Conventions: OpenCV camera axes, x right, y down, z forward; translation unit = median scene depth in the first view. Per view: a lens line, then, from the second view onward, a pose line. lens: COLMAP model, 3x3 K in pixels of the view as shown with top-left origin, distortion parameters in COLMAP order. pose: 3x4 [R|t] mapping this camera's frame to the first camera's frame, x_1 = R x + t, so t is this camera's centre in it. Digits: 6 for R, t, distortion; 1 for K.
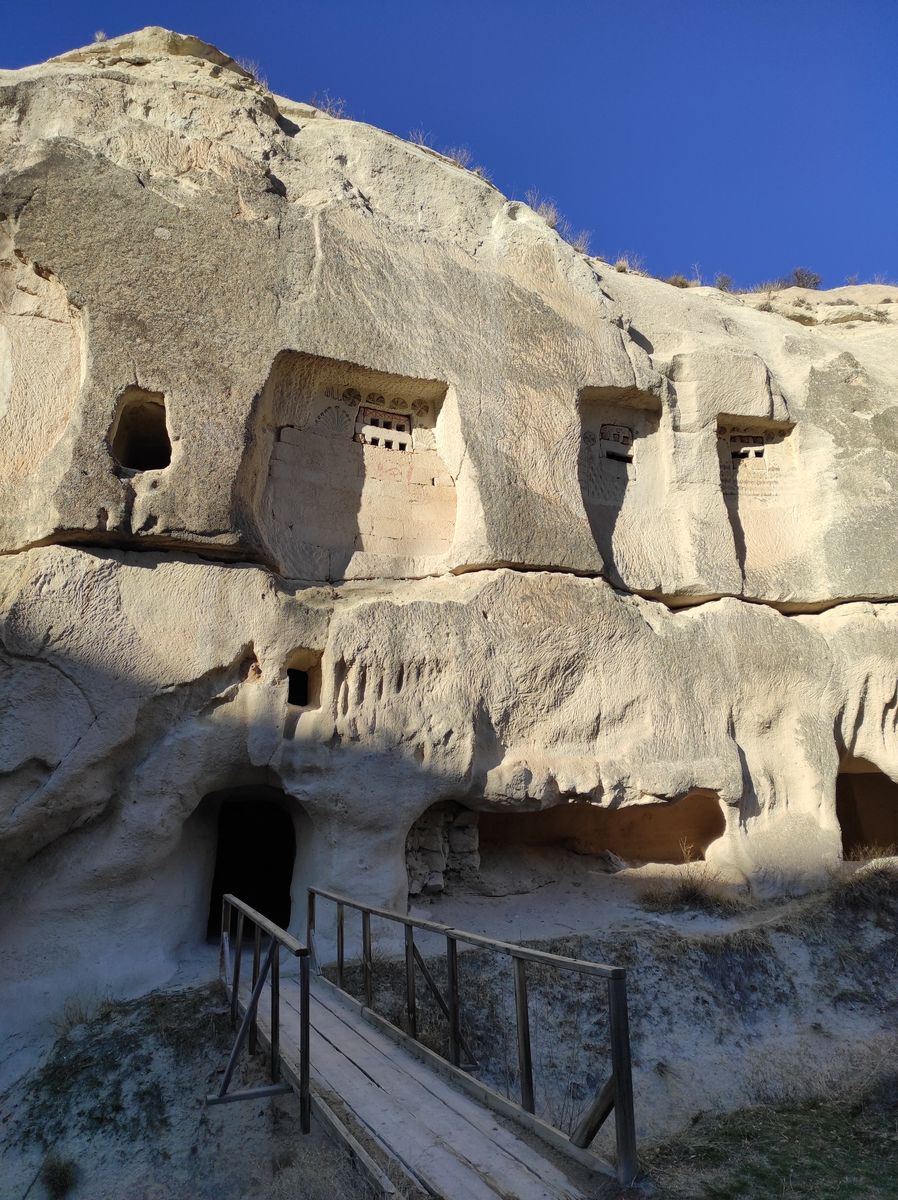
lens RADIAL K [[876.5, 0, 449.0], [0, 876.5, 600.0], [0, 0, 1]] dist [0.068511, -0.004412]
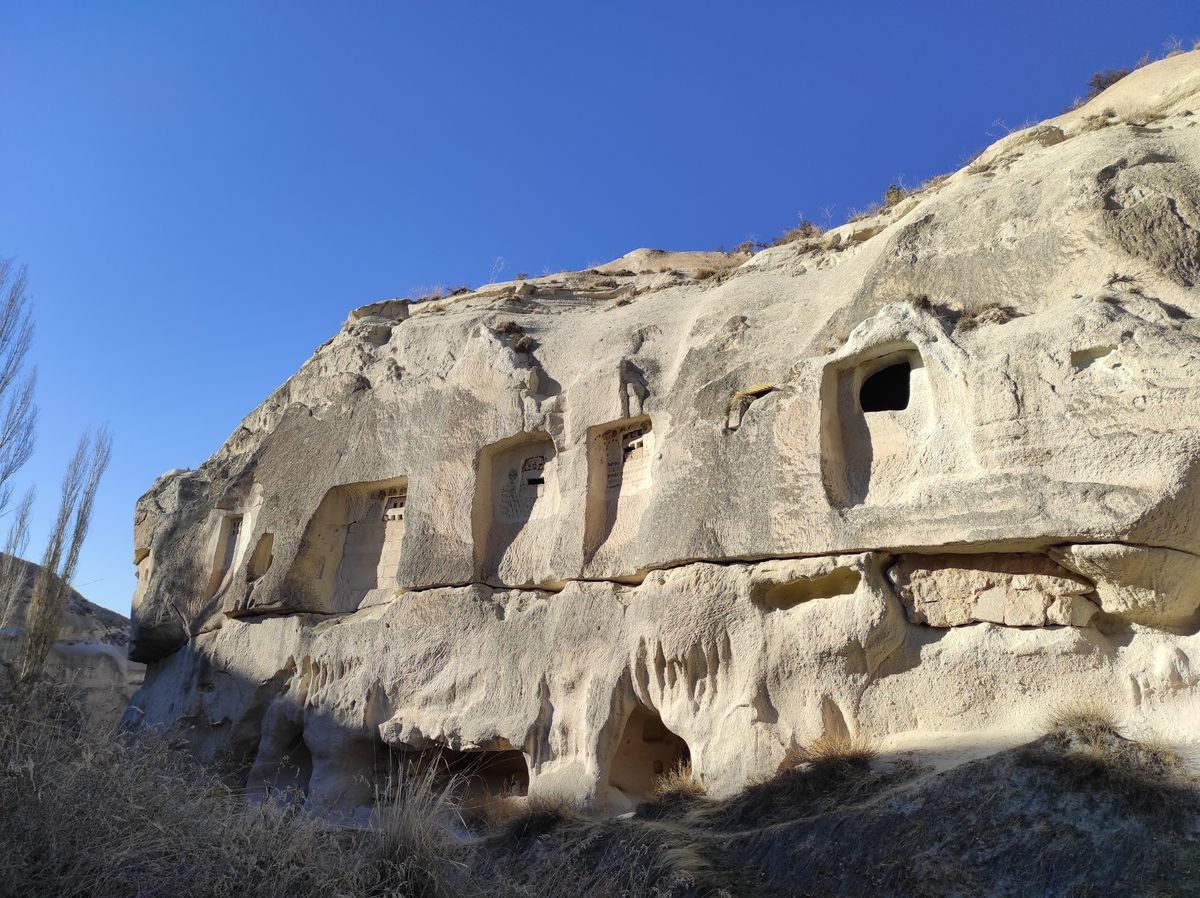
lens RADIAL K [[876.5, 0, 600.0], [0, 876.5, 449.0], [0, 0, 1]] dist [0.068511, -0.004412]
pose [[0.586124, -0.217691, -0.780429, 1.619438], [0.168129, 0.974941, -0.145678, 0.002406], [0.792585, -0.045827, 0.608037, 0.327037]]
